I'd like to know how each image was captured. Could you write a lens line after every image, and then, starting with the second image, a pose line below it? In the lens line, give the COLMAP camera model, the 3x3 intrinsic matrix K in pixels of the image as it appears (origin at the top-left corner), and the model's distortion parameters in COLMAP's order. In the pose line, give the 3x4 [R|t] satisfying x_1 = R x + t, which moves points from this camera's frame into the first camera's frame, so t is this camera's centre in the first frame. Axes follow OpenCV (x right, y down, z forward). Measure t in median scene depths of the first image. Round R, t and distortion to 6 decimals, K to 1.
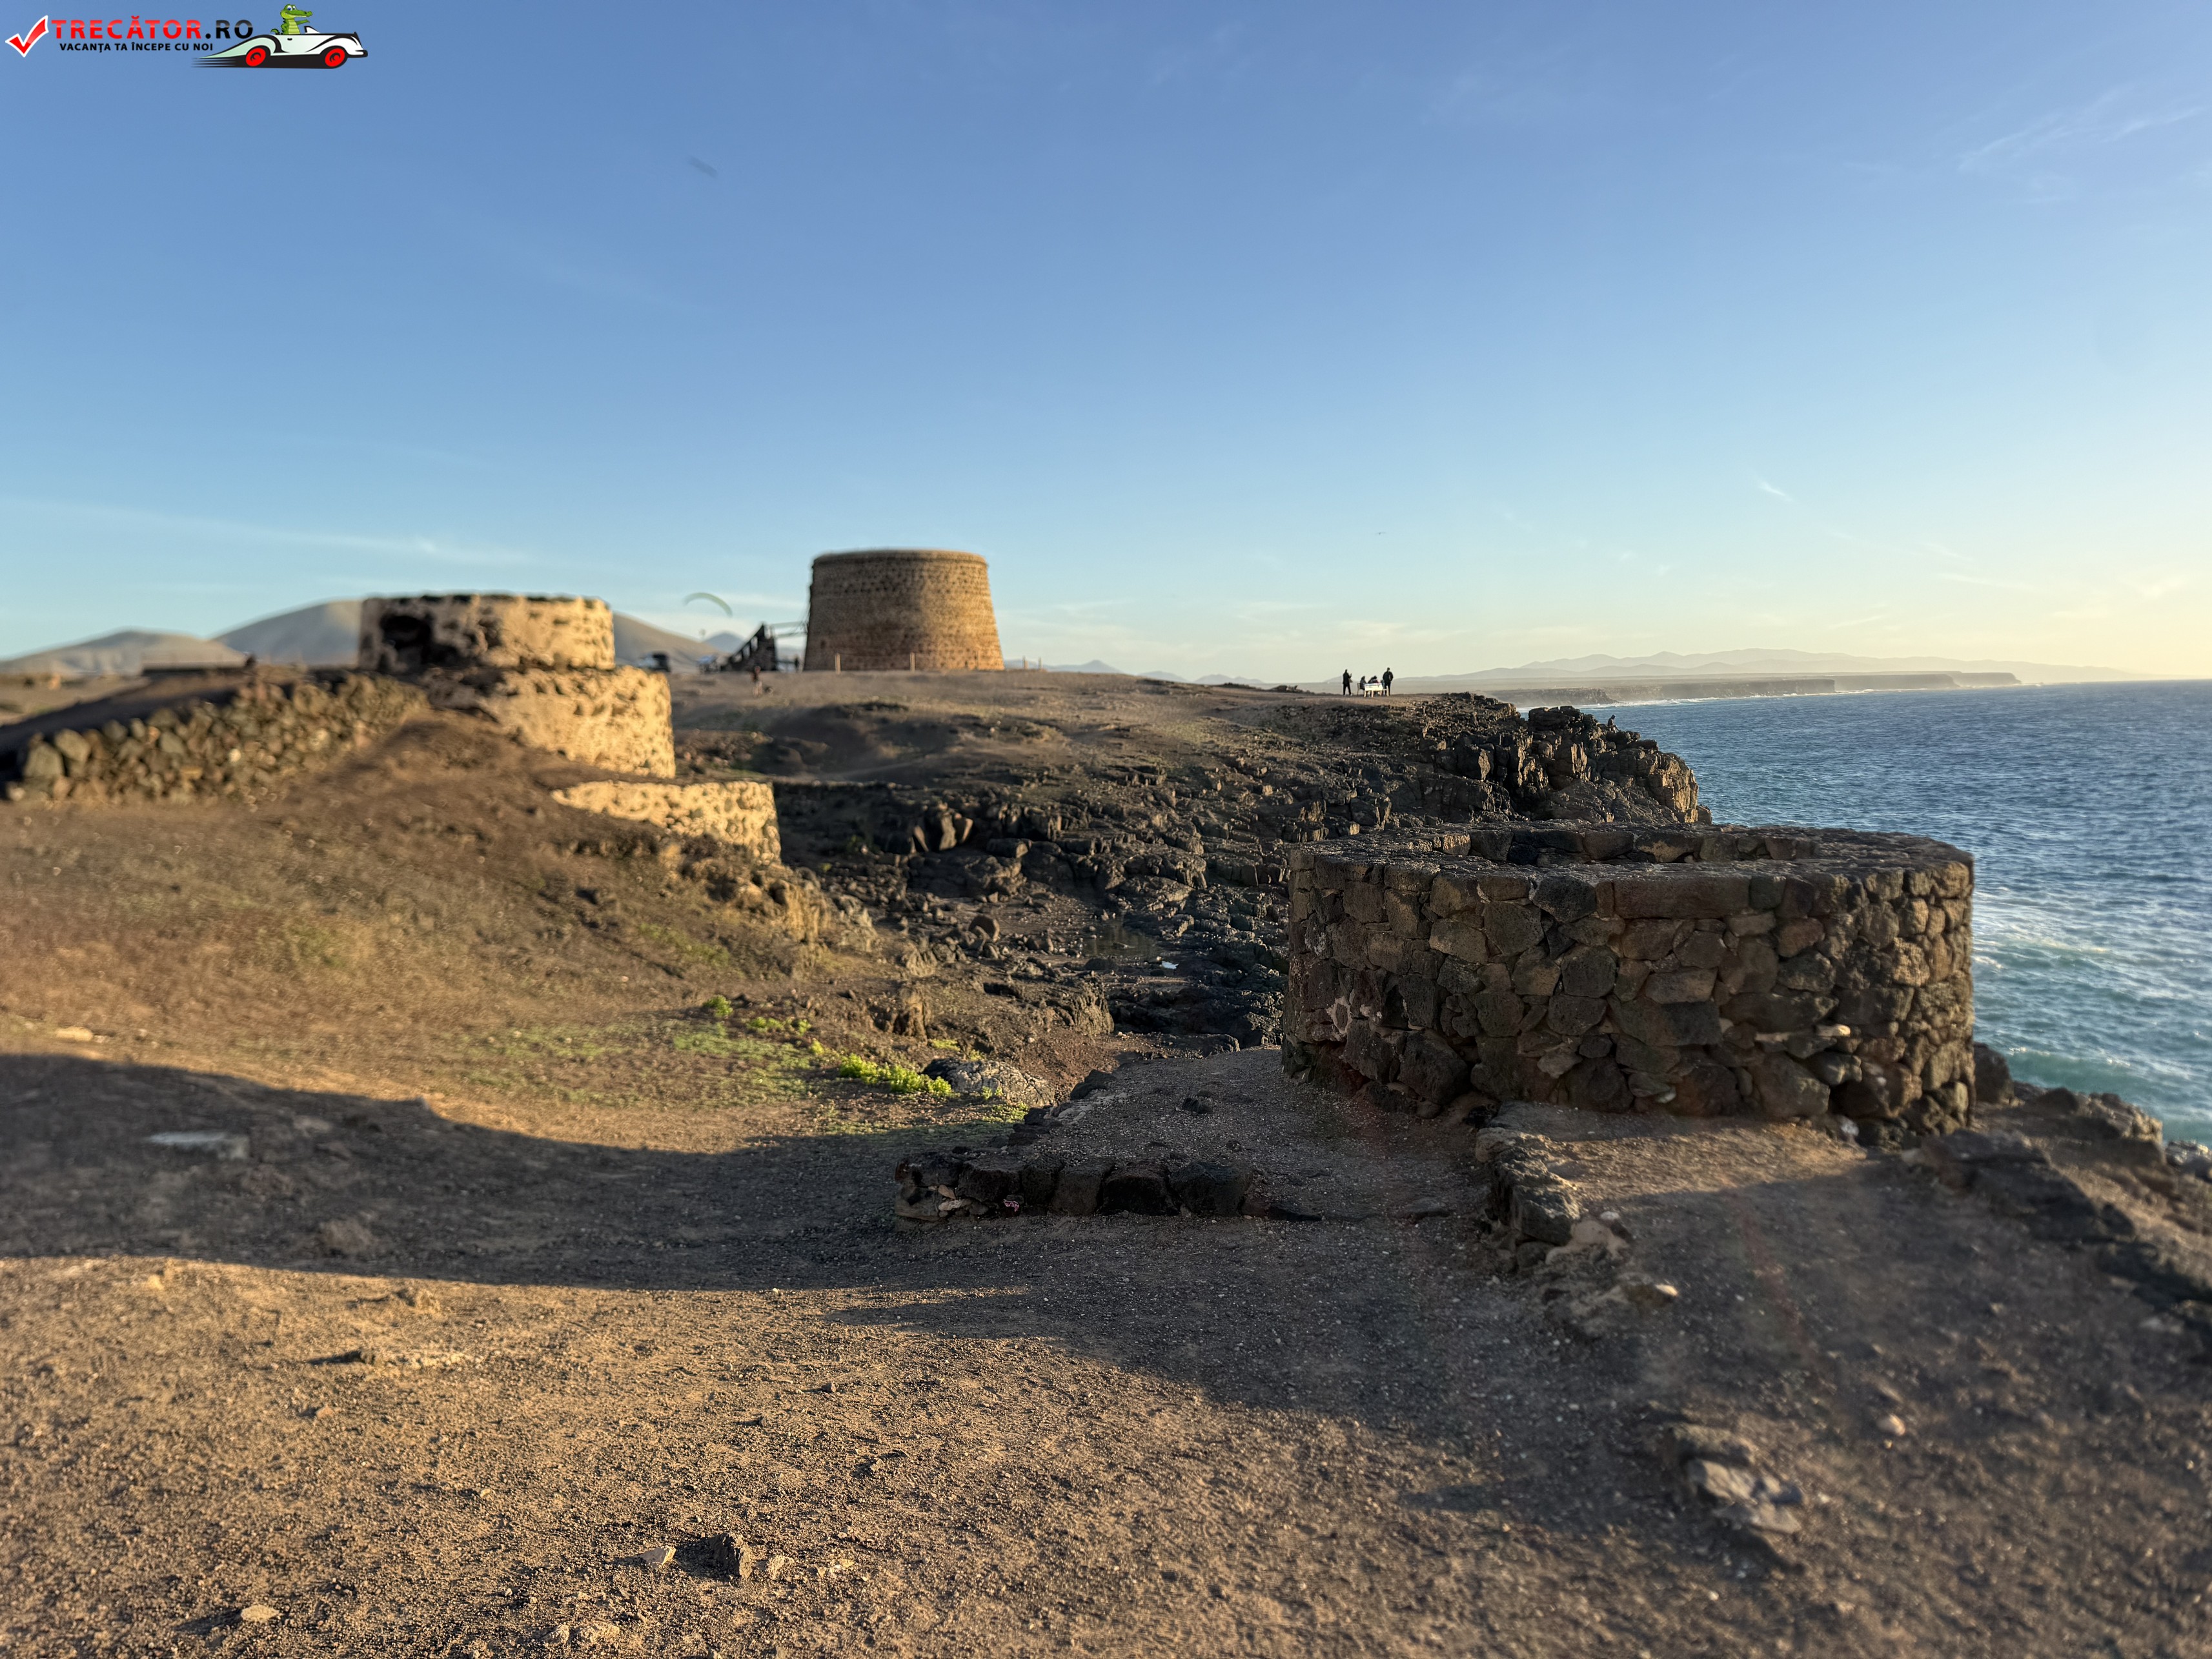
lens RADIAL K [[1560.0, 0, 1130.7], [0, 1560.0, 836.4], [0, 0, 1]] dist [0.134081, -0.226856]
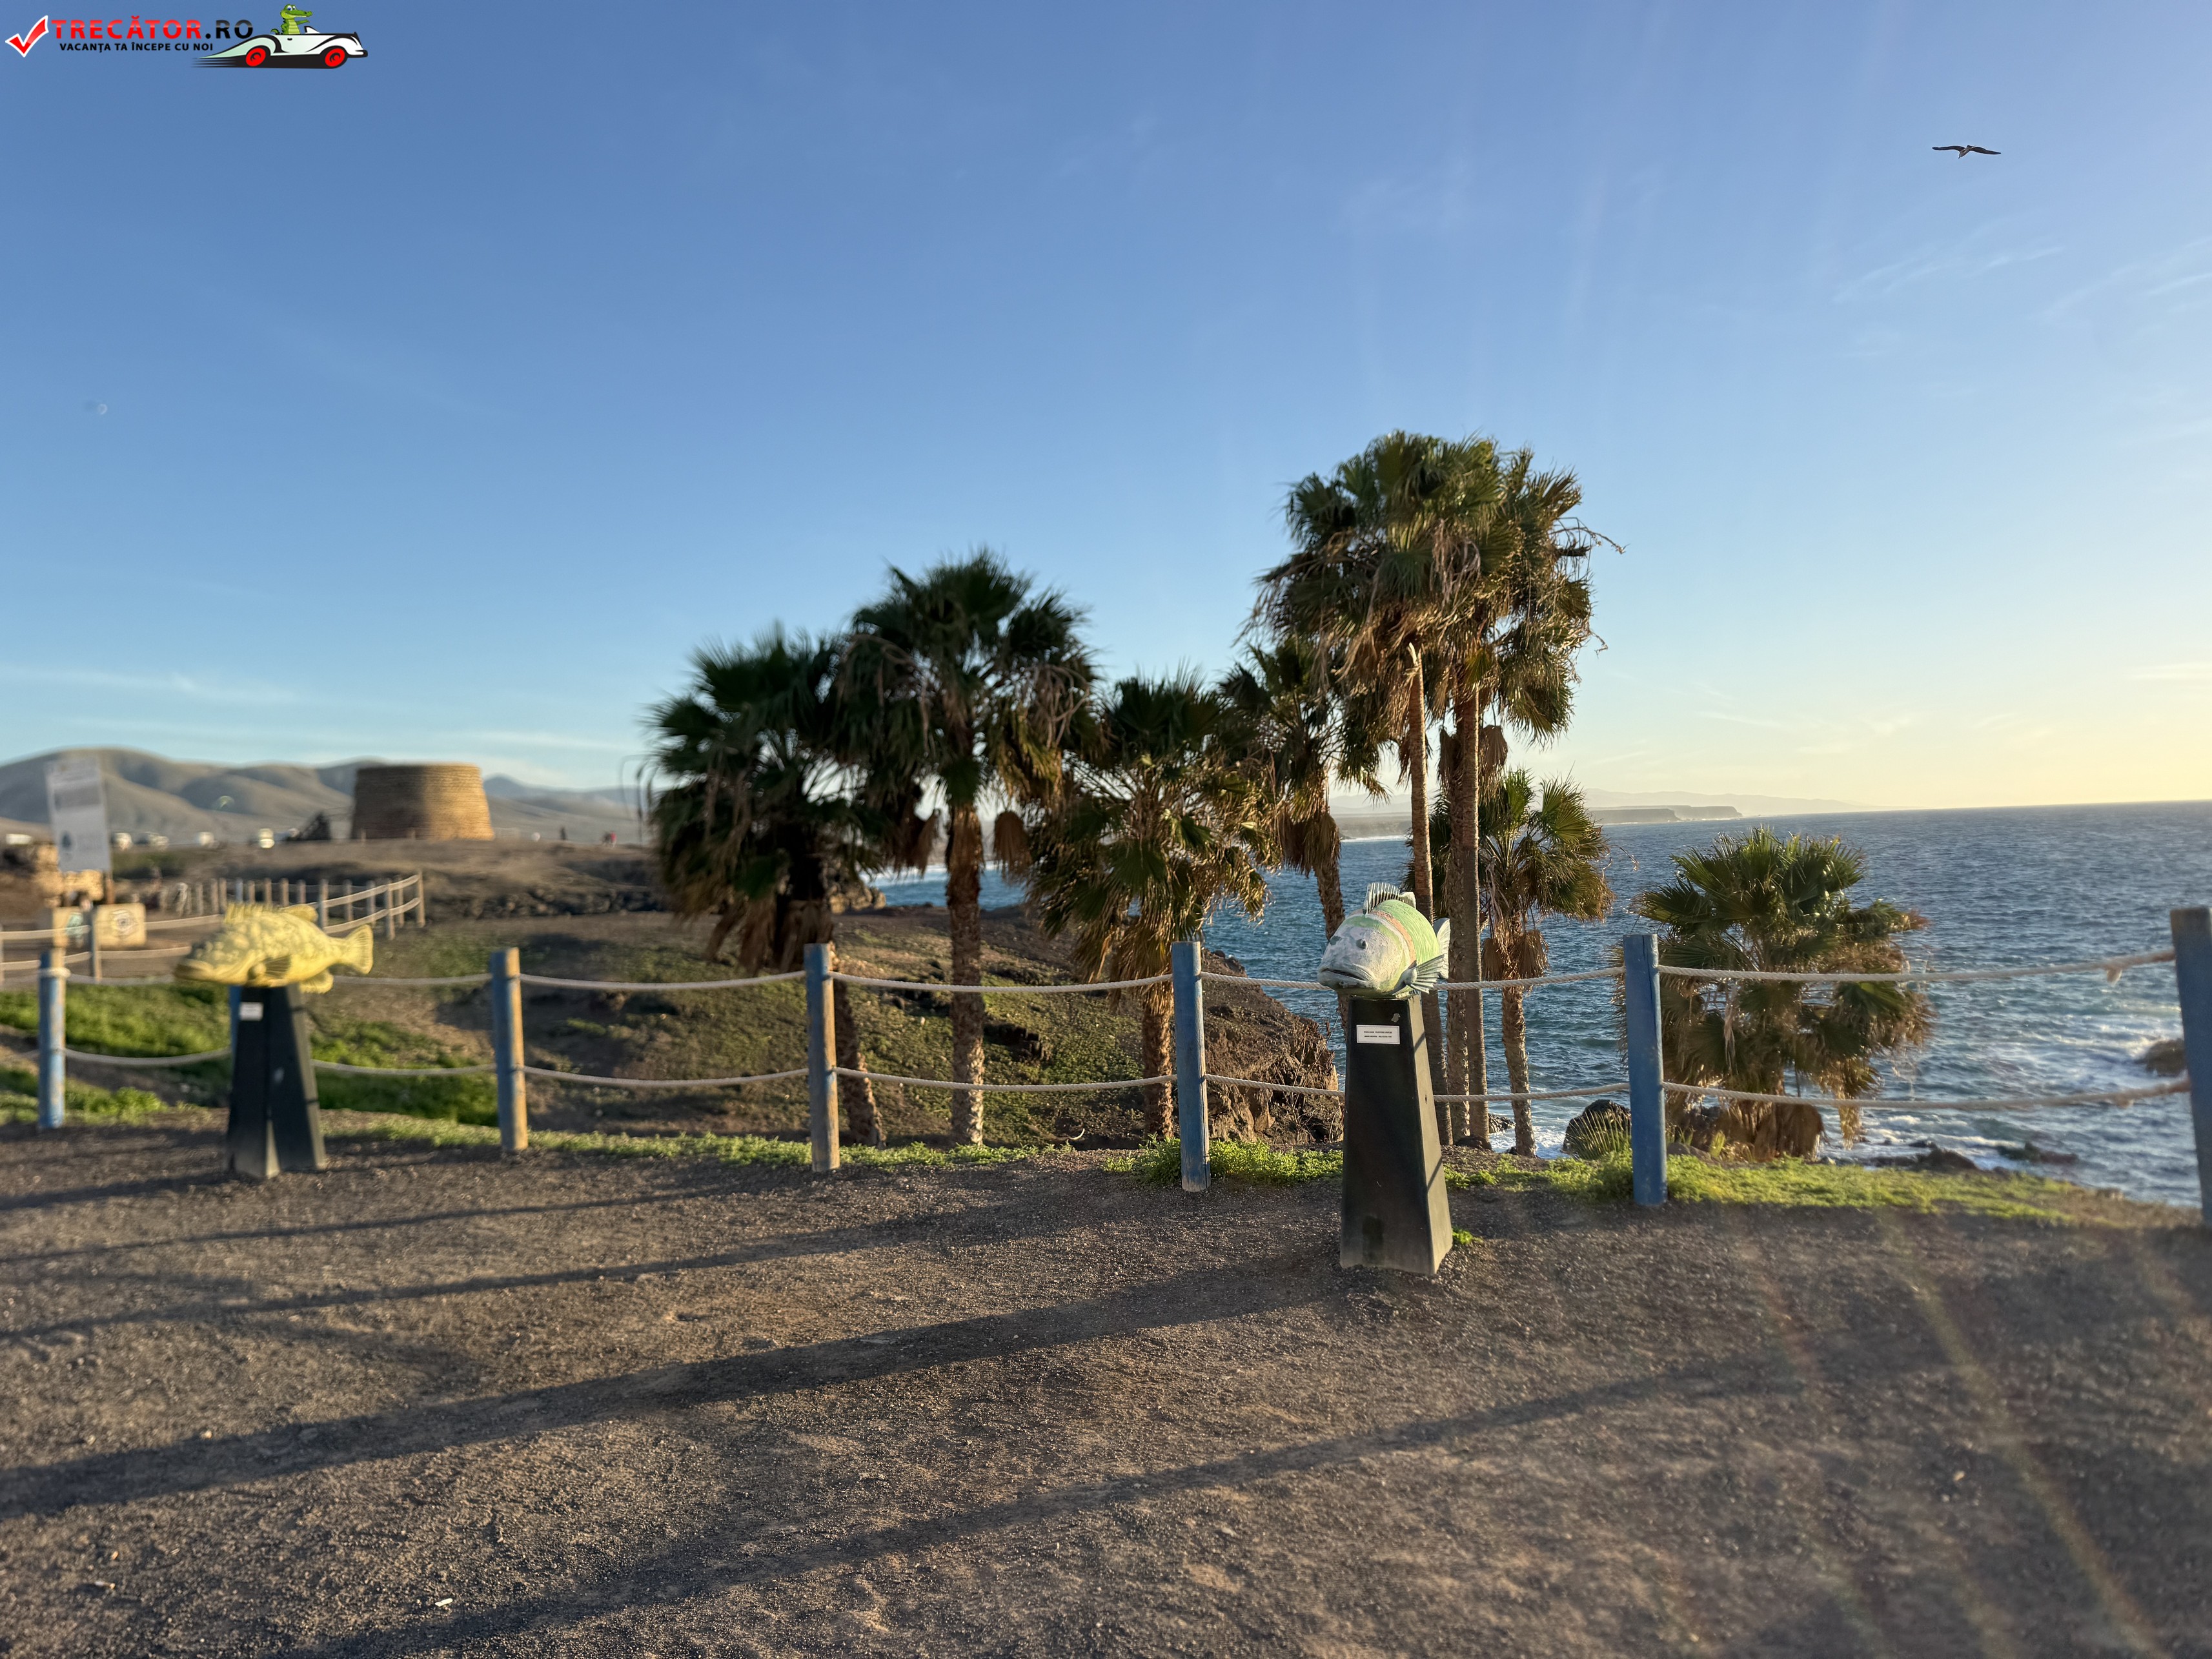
lens RADIAL K [[1560.0, 0, 1130.7], [0, 1560.0, 836.4], [0, 0, 1]] dist [0.134081, -0.226856]
pose [[0.991866, -0.013073, 0.126610, 0.570320], [0.024113, 0.995998, -0.086061, 0.067948], [-0.124979, 0.088414, 0.988212, -1.014504]]
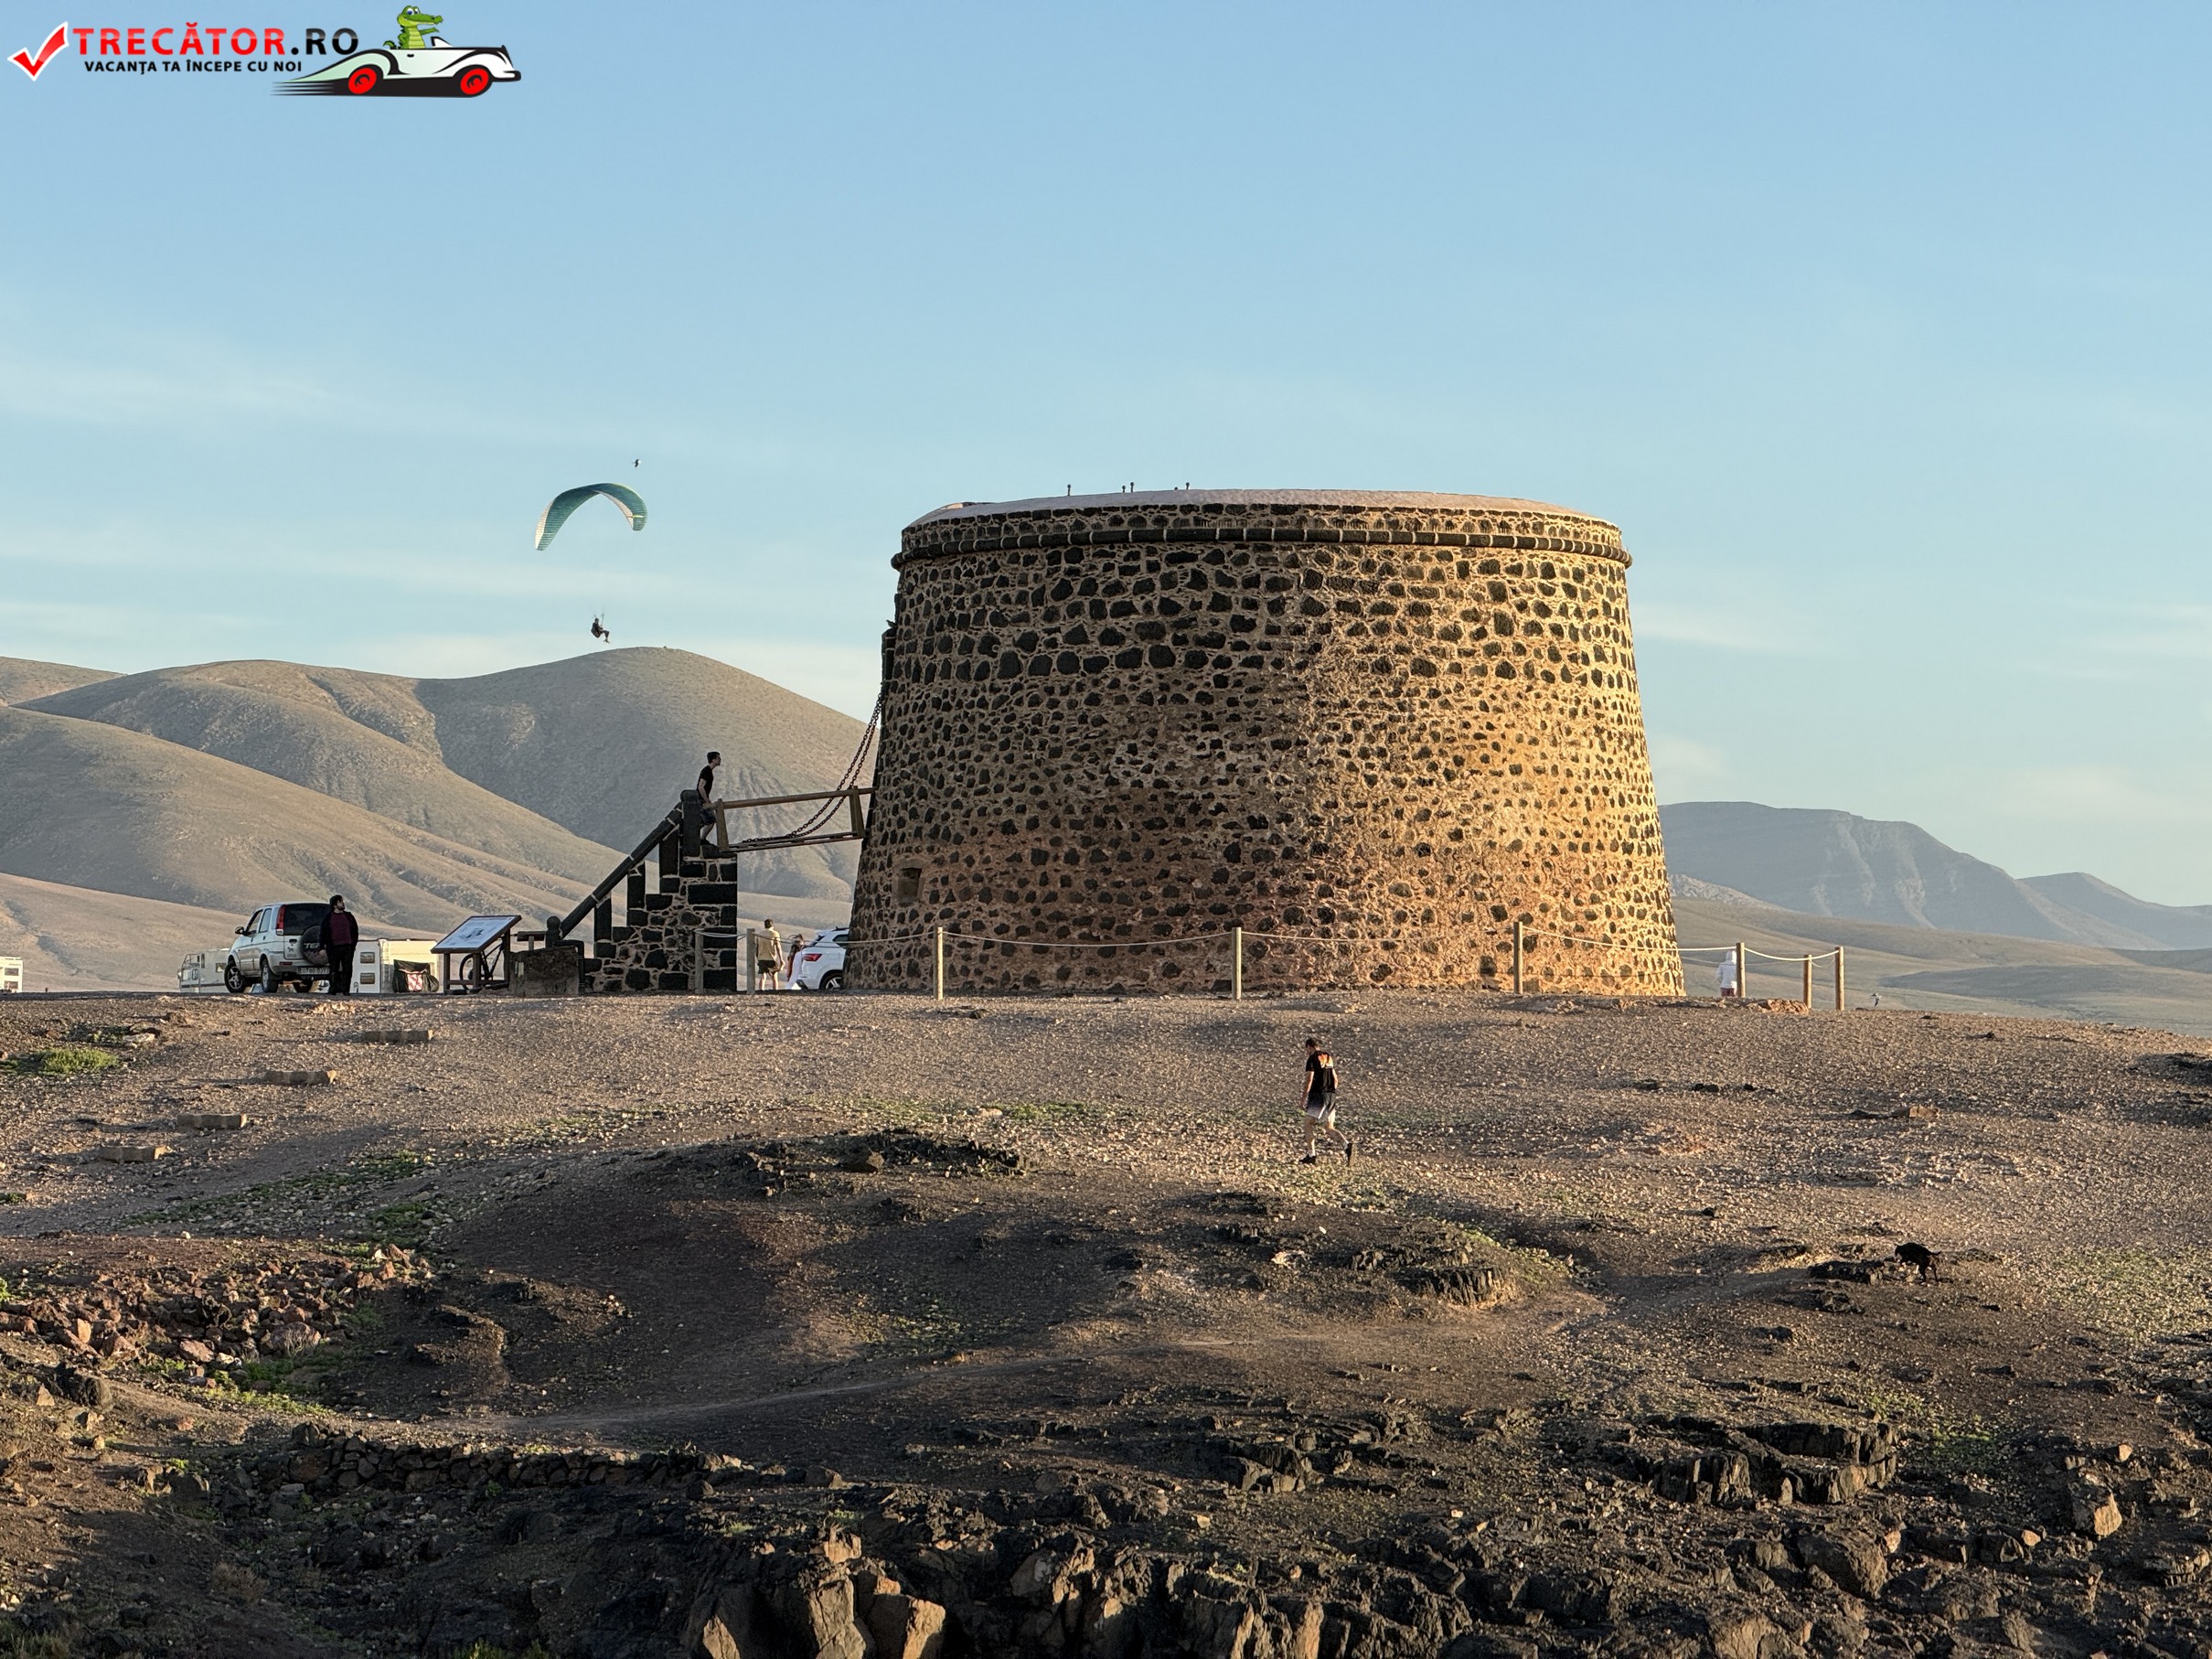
lens RADIAL K [[7818.6, 0, 1106.0], [0, 7818.6, 829.5], [0, 0, 1]] dist [0.225204, 1.061198]
pose [[0.966772, 0.015036, -0.255196, 0.221968], [-0.045163, 0.992613, -0.112607, 0.006291], [0.251618, 0.120391, 0.960310, -0.235596]]
